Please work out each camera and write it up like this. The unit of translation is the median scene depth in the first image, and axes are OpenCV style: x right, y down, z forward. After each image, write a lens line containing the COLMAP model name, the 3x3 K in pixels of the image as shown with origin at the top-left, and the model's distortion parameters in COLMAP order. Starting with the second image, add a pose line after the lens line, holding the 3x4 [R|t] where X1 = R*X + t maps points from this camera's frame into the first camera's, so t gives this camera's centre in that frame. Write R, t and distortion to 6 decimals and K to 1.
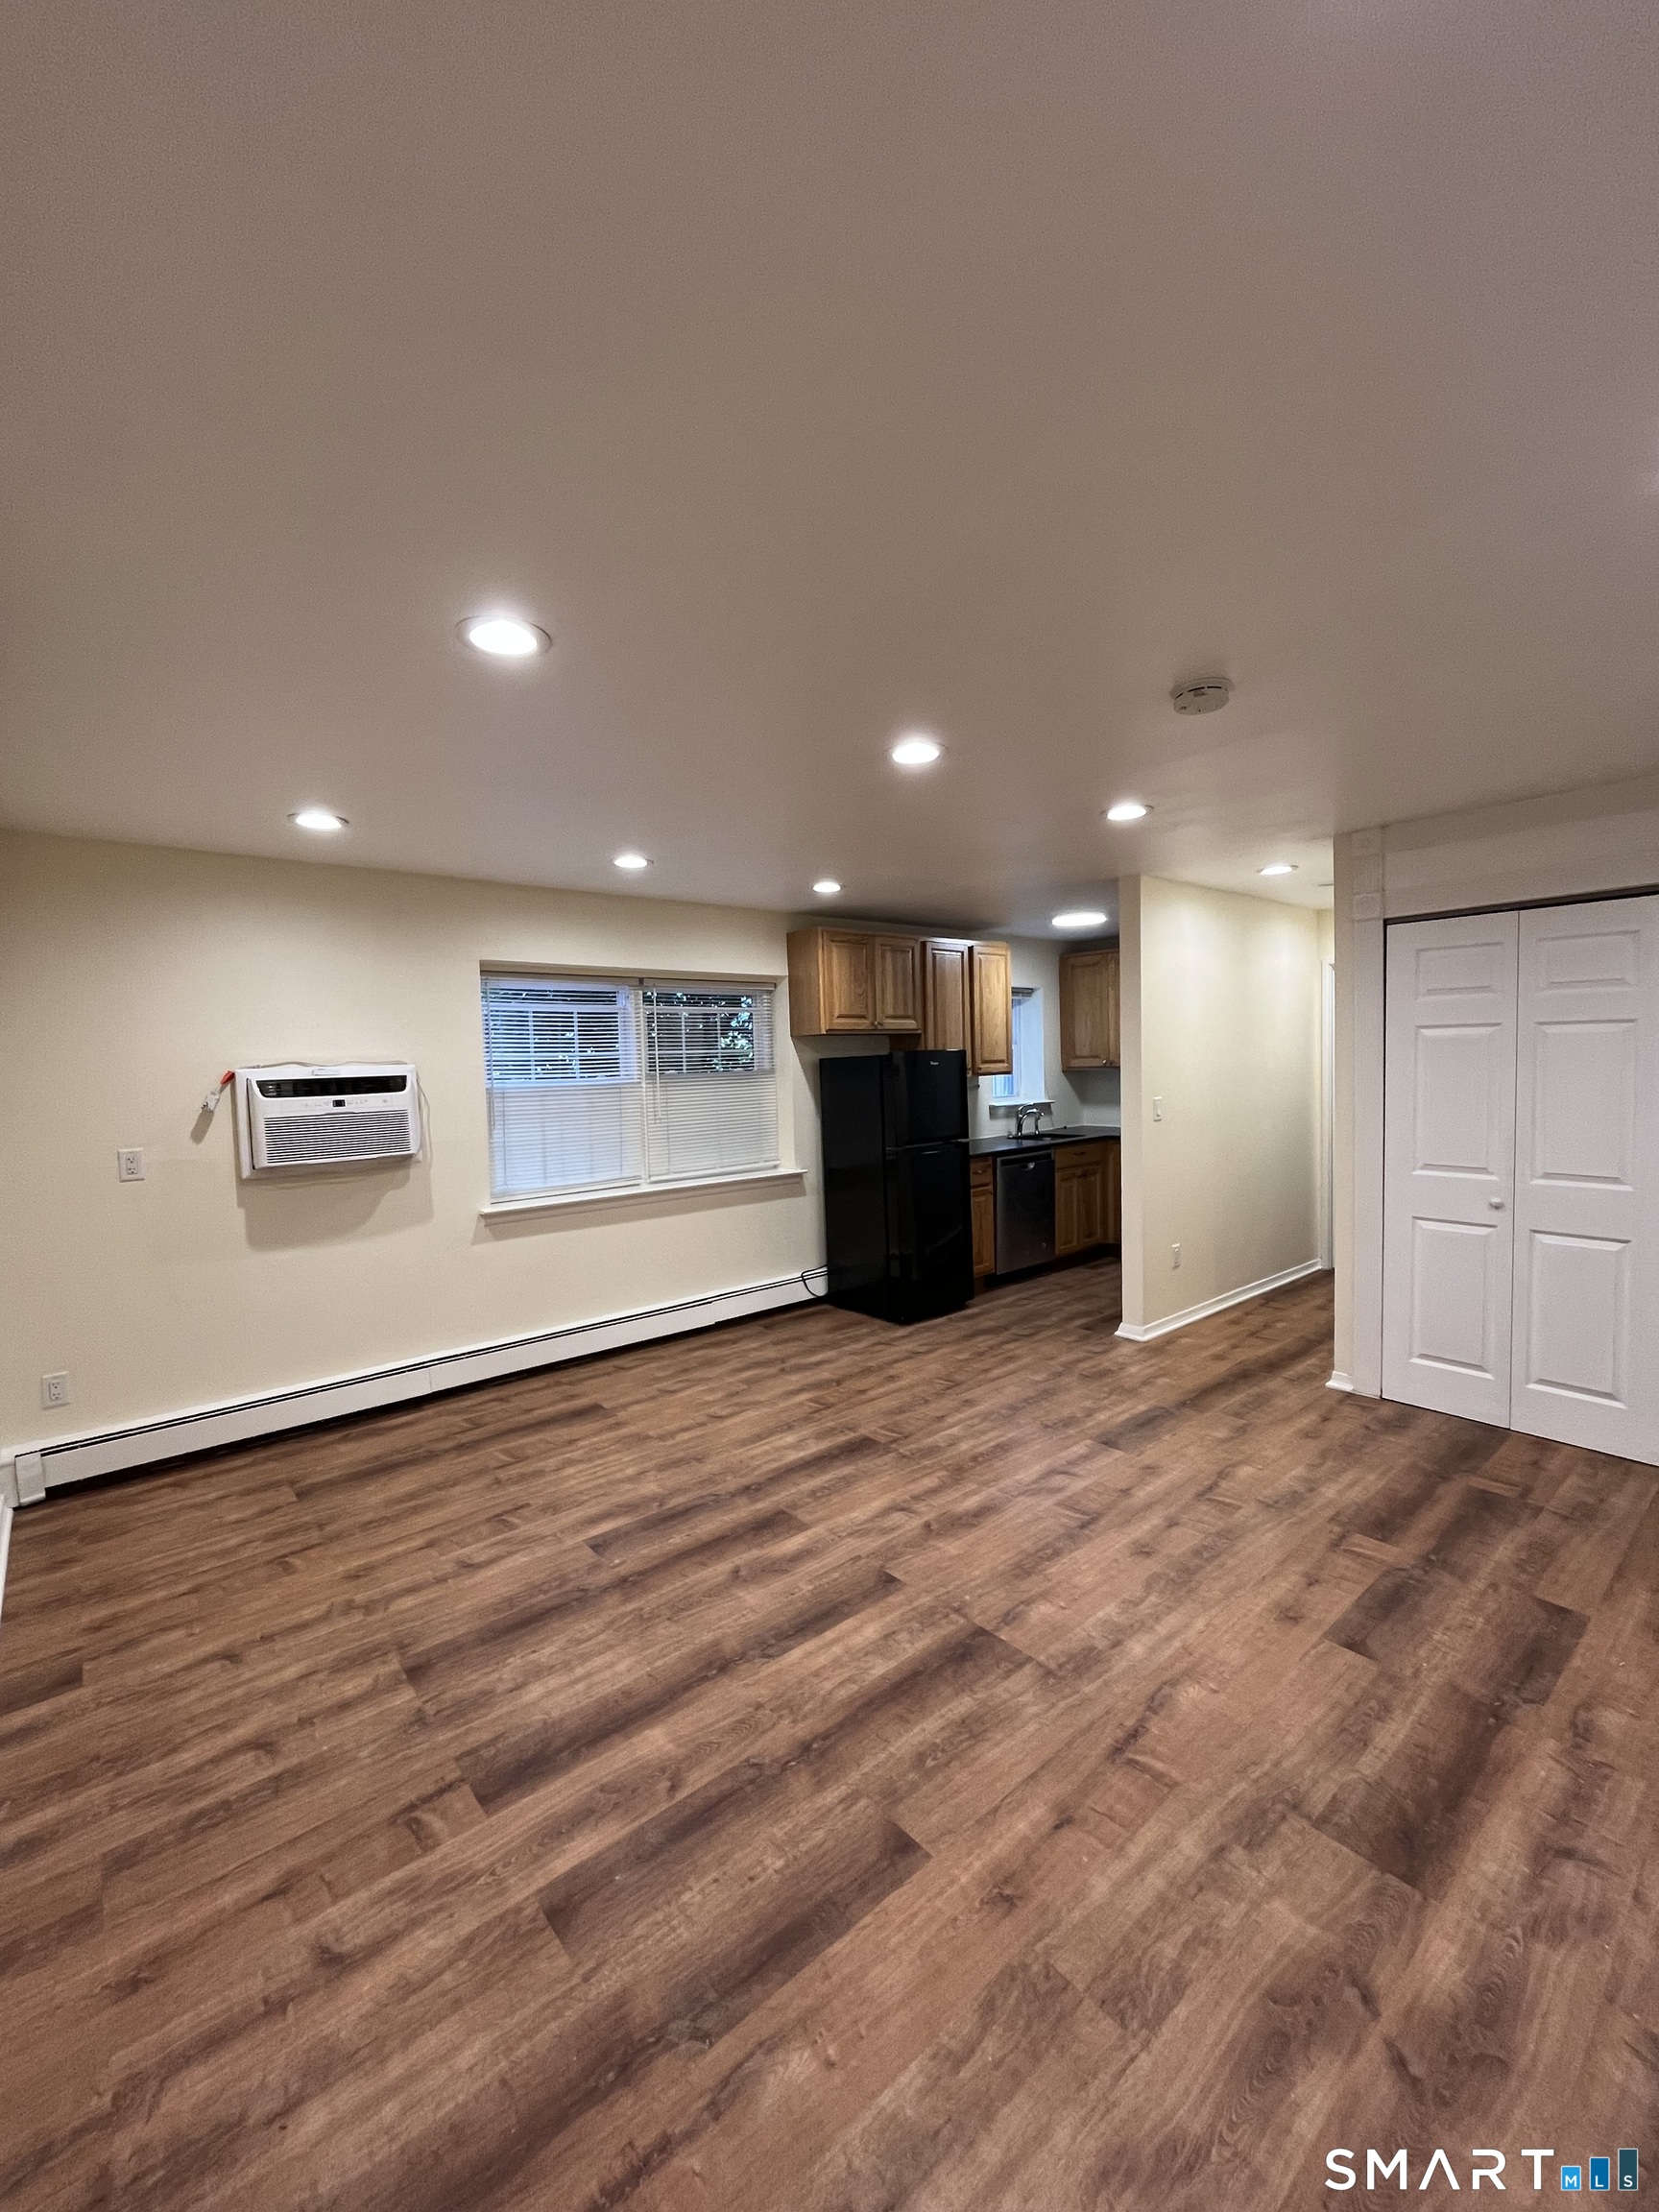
lens RADIAL K [[901.1, 0, 829.5], [0, 901.1, 1106.0], [0, 0, 1]] dist [-0.003767, -0.000156]
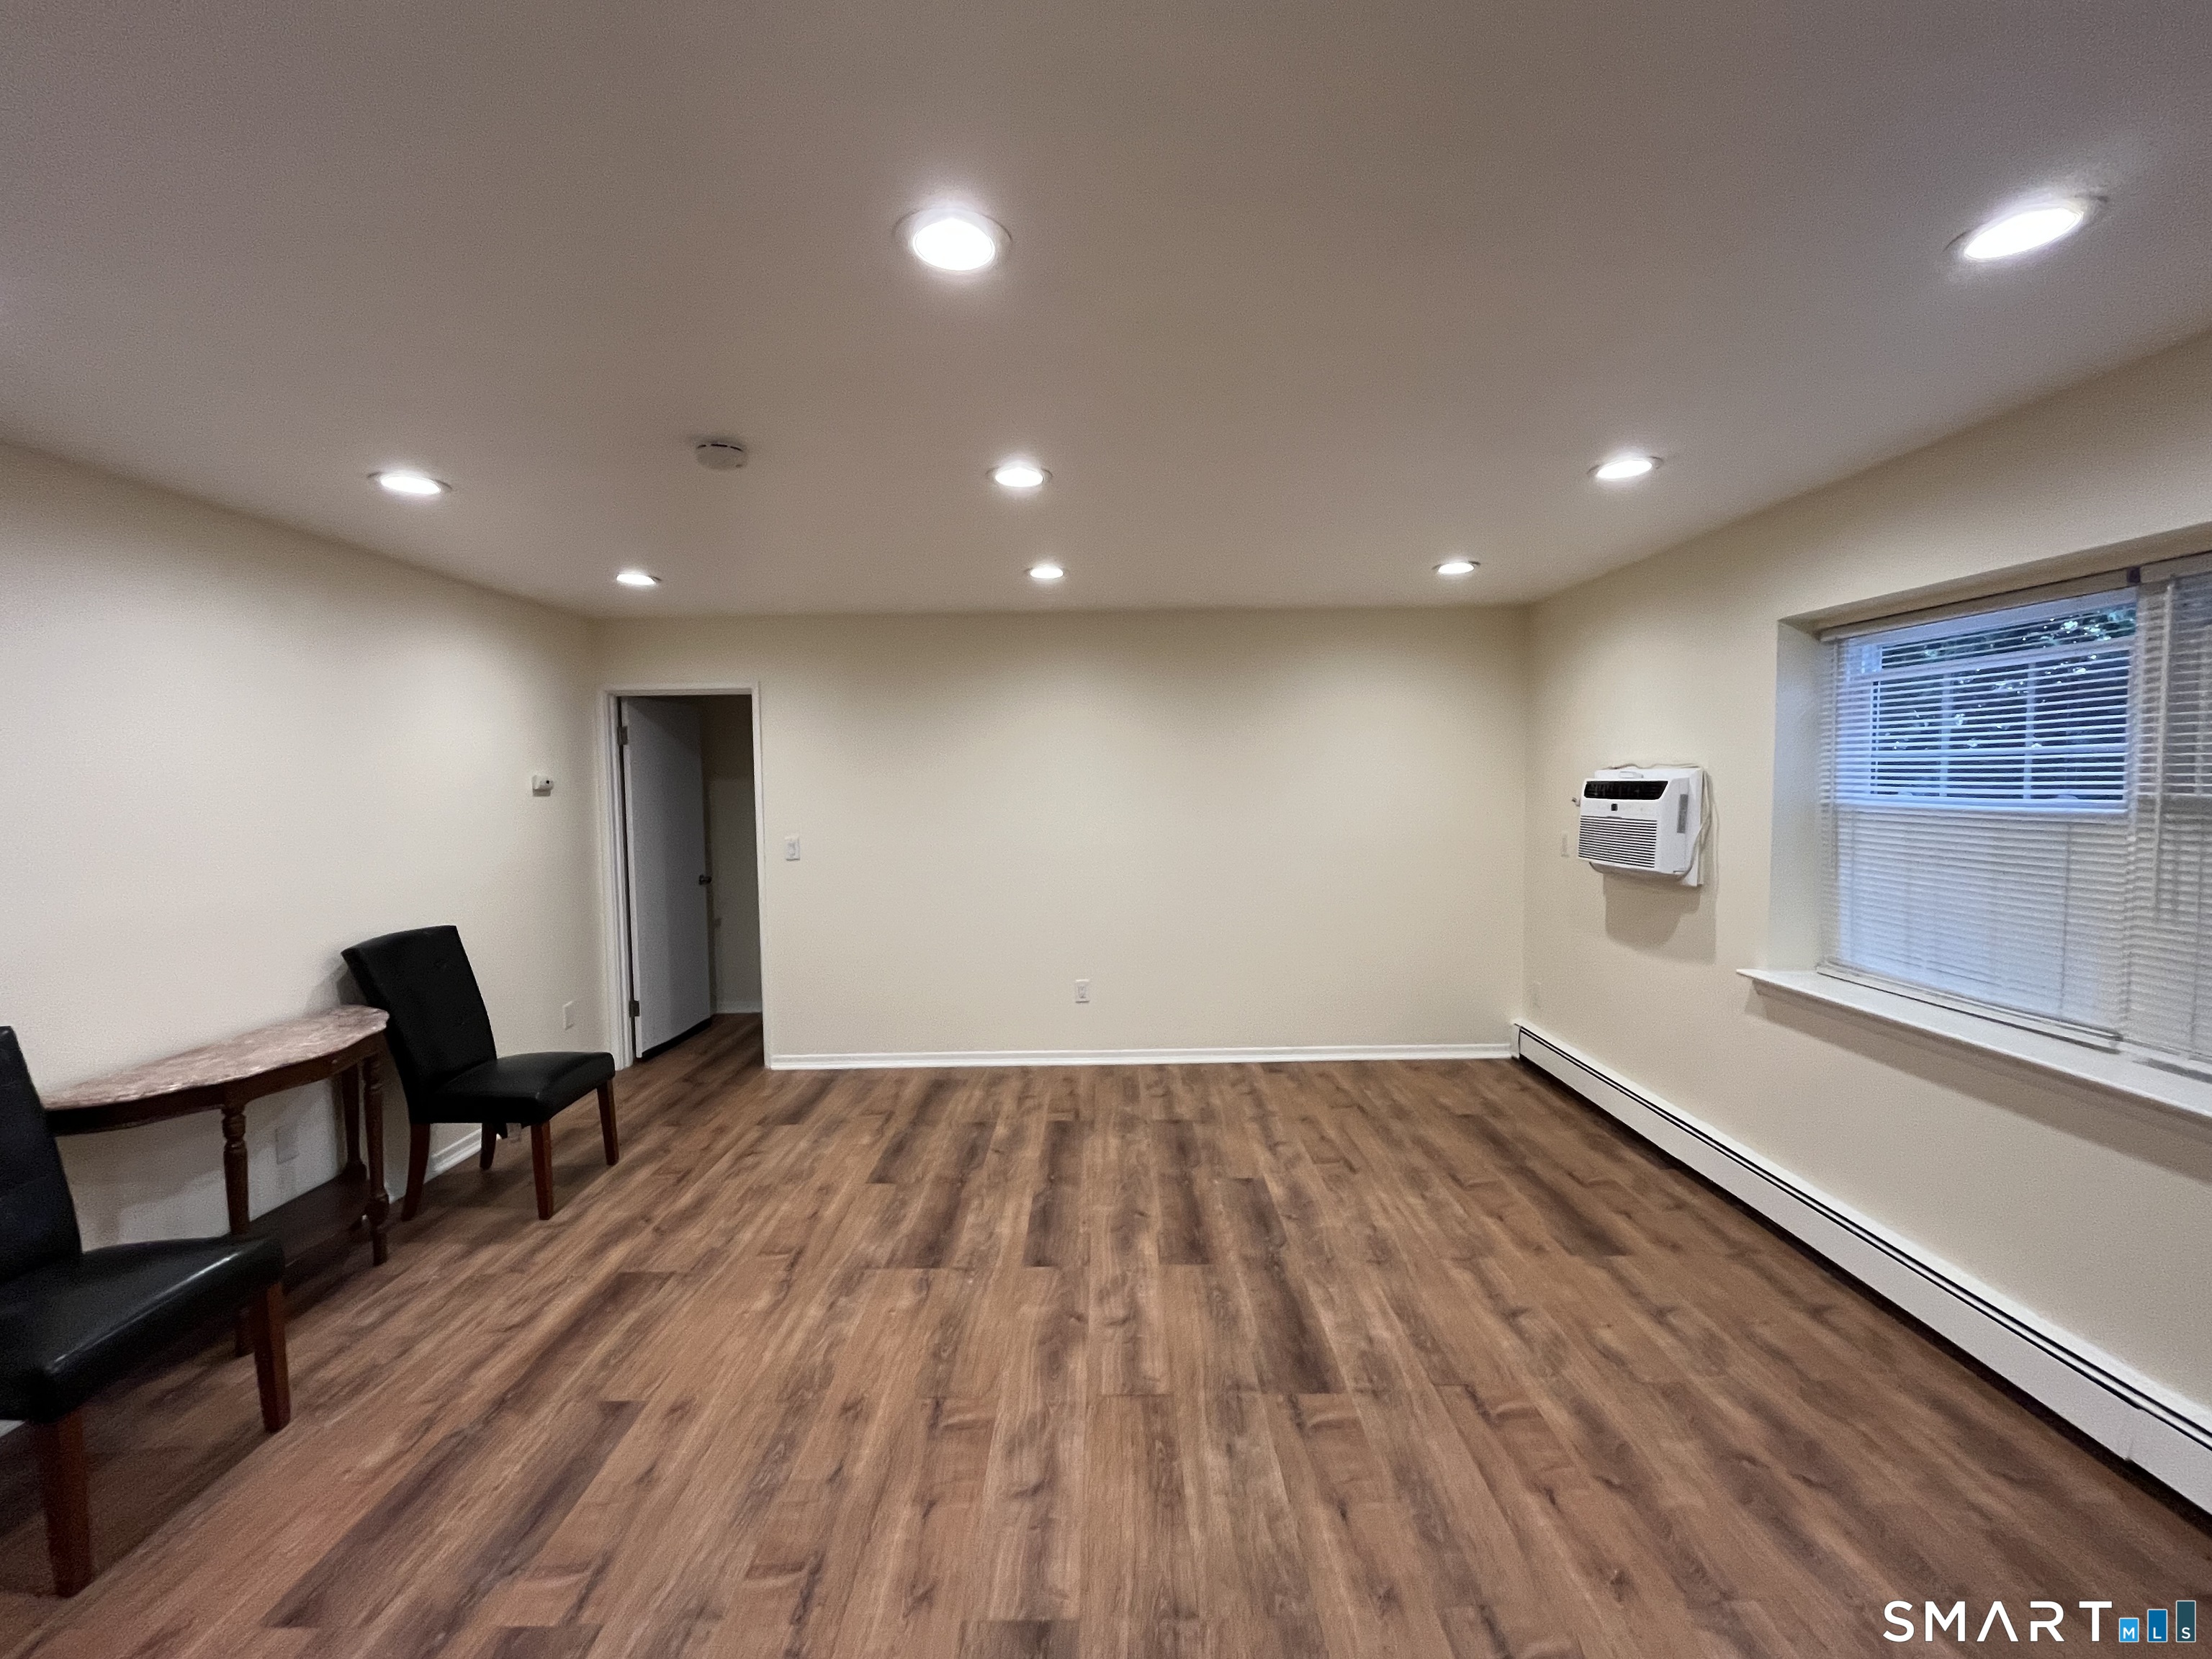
lens RADIAL K [[901.1, 0, 1101.1], [0, 901.1, 830.8], [0, 0, 1]] dist [-0.003767, -0.000156]
pose [[-0.647060, 0.084850, -0.757703, 0.694994], [-0.005474, 0.993246, 0.115902, -0.108317], [0.762419, 0.079143, -0.642225, 1.481341]]
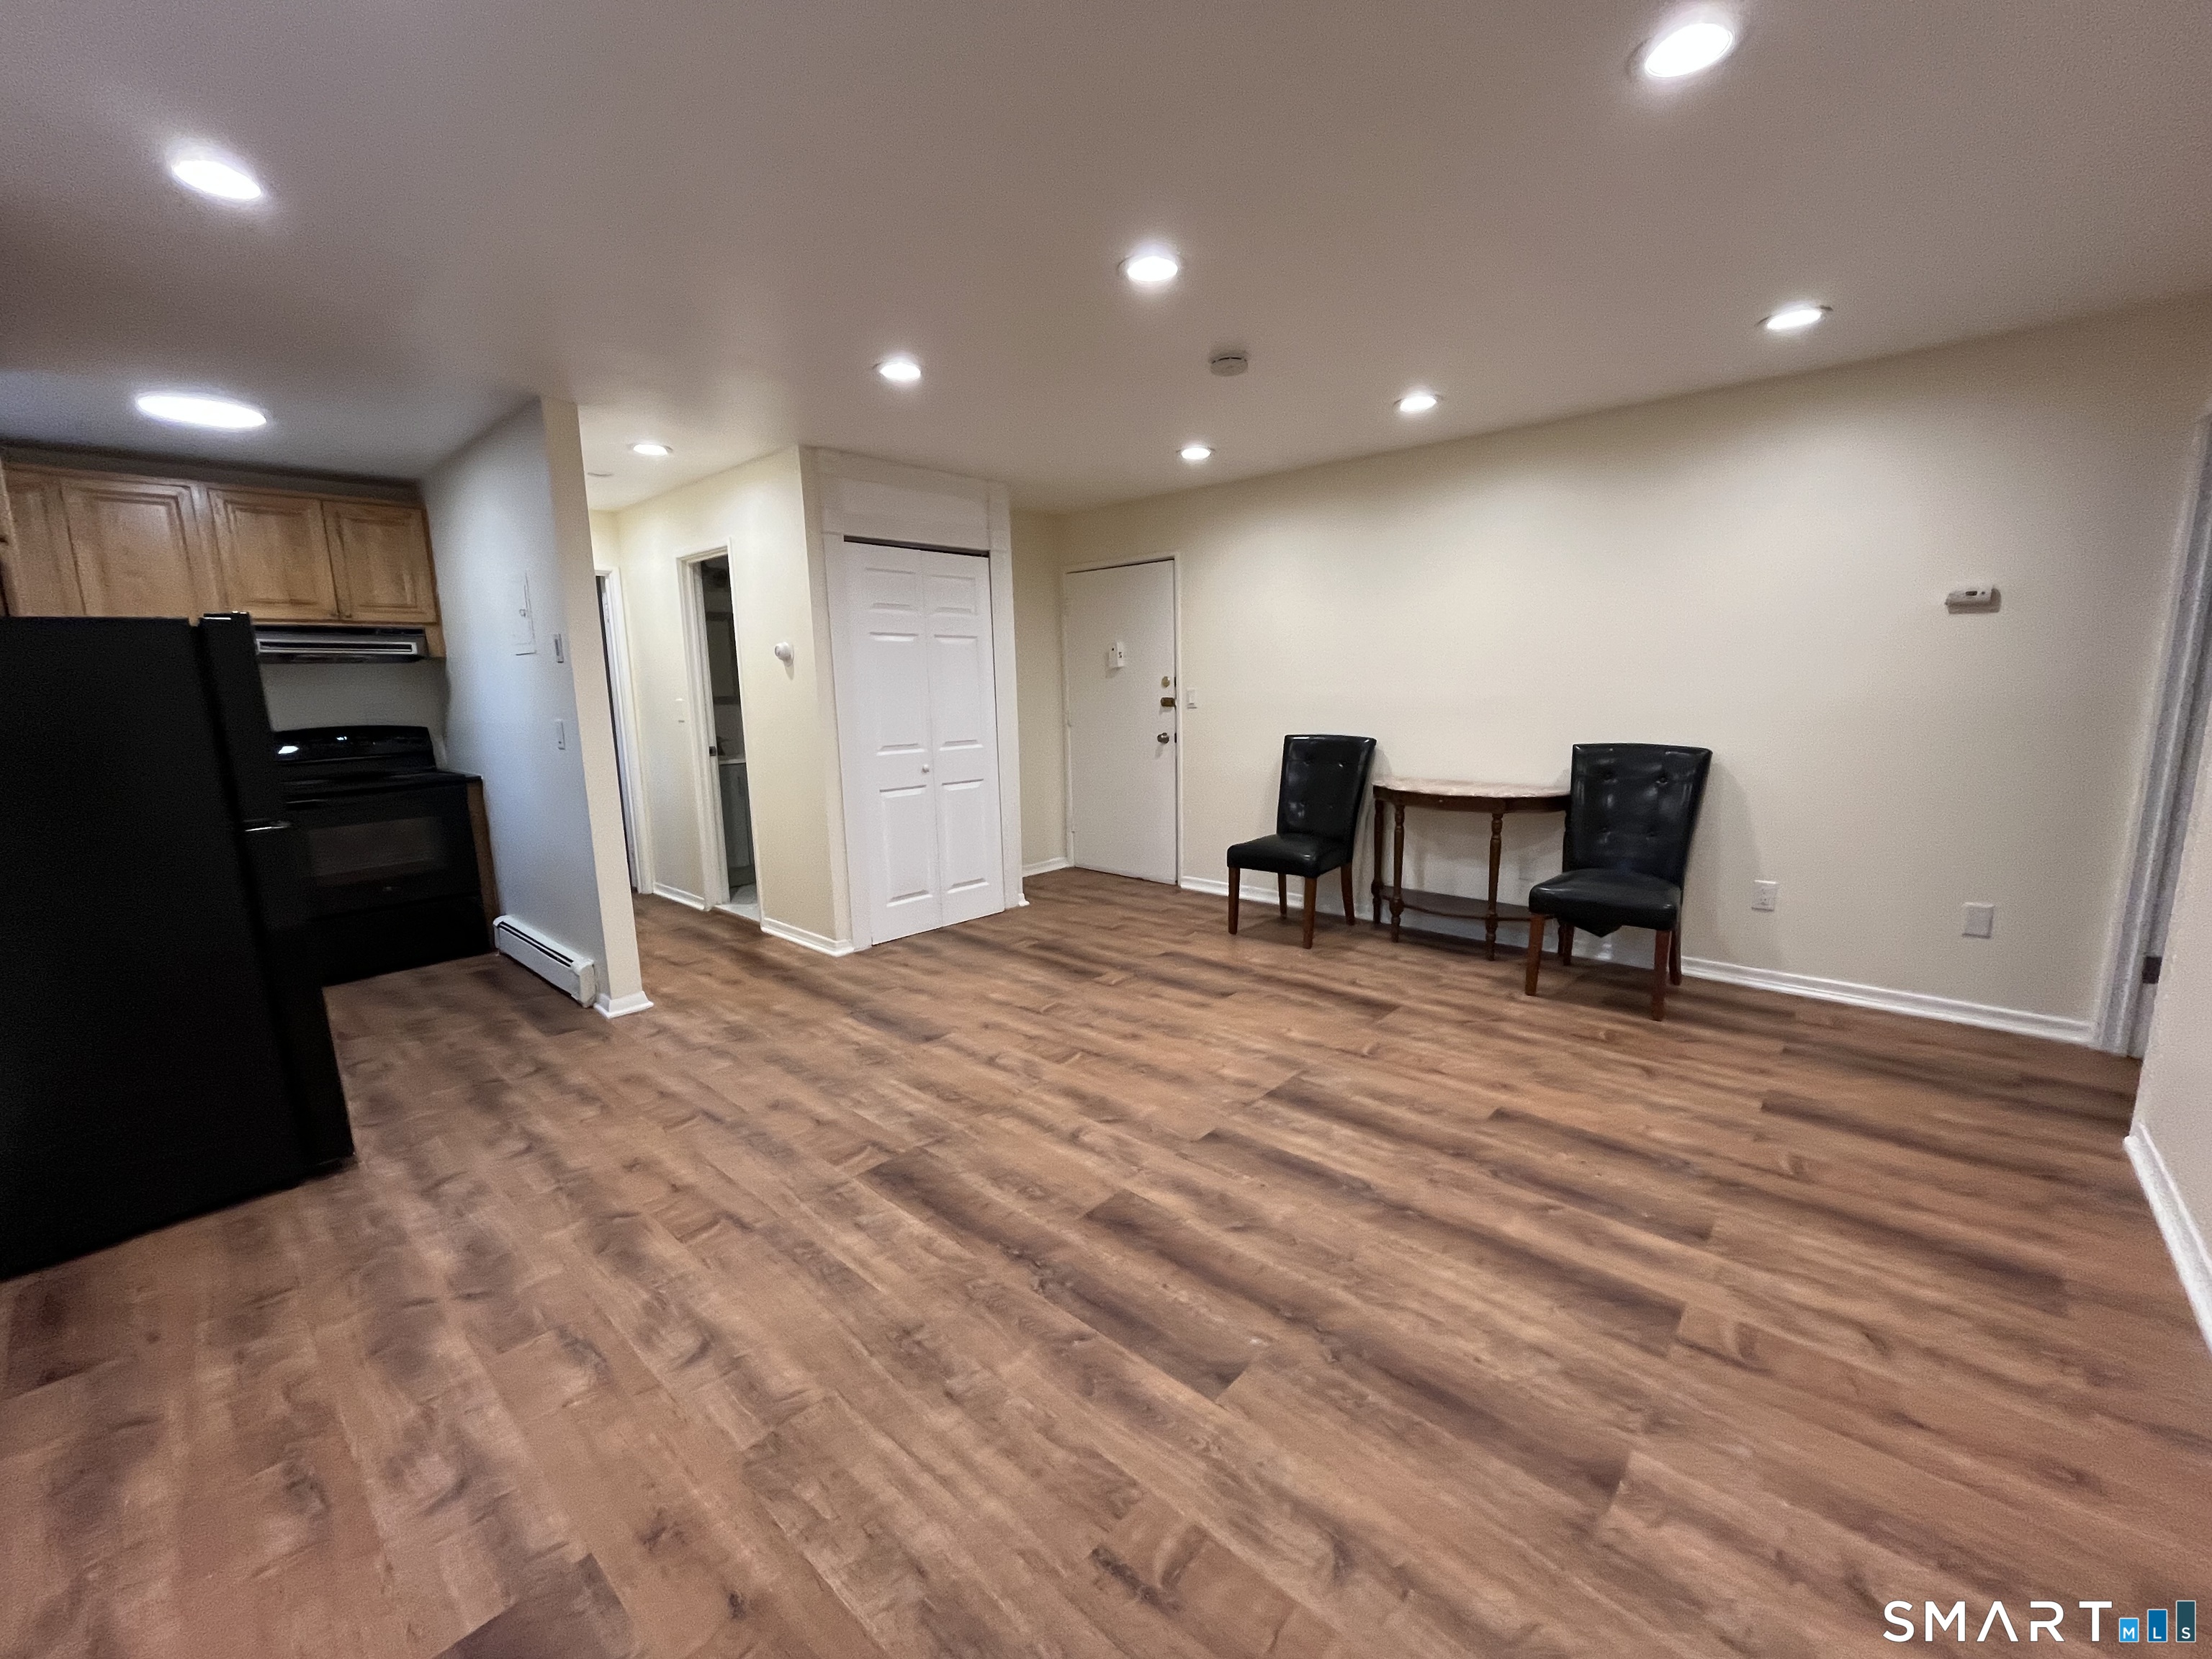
lens RADIAL K [[901.1, 0, 1101.1], [0, 901.1, 830.8], [0, 0, 1]] dist [-0.003767, -0.000156]
pose [[-0.133061, -0.135408, 0.981814, -0.743660], [0.077218, 0.986196, 0.146477, 0.025447], [-0.988095, 0.095304, -0.120768, 1.045158]]
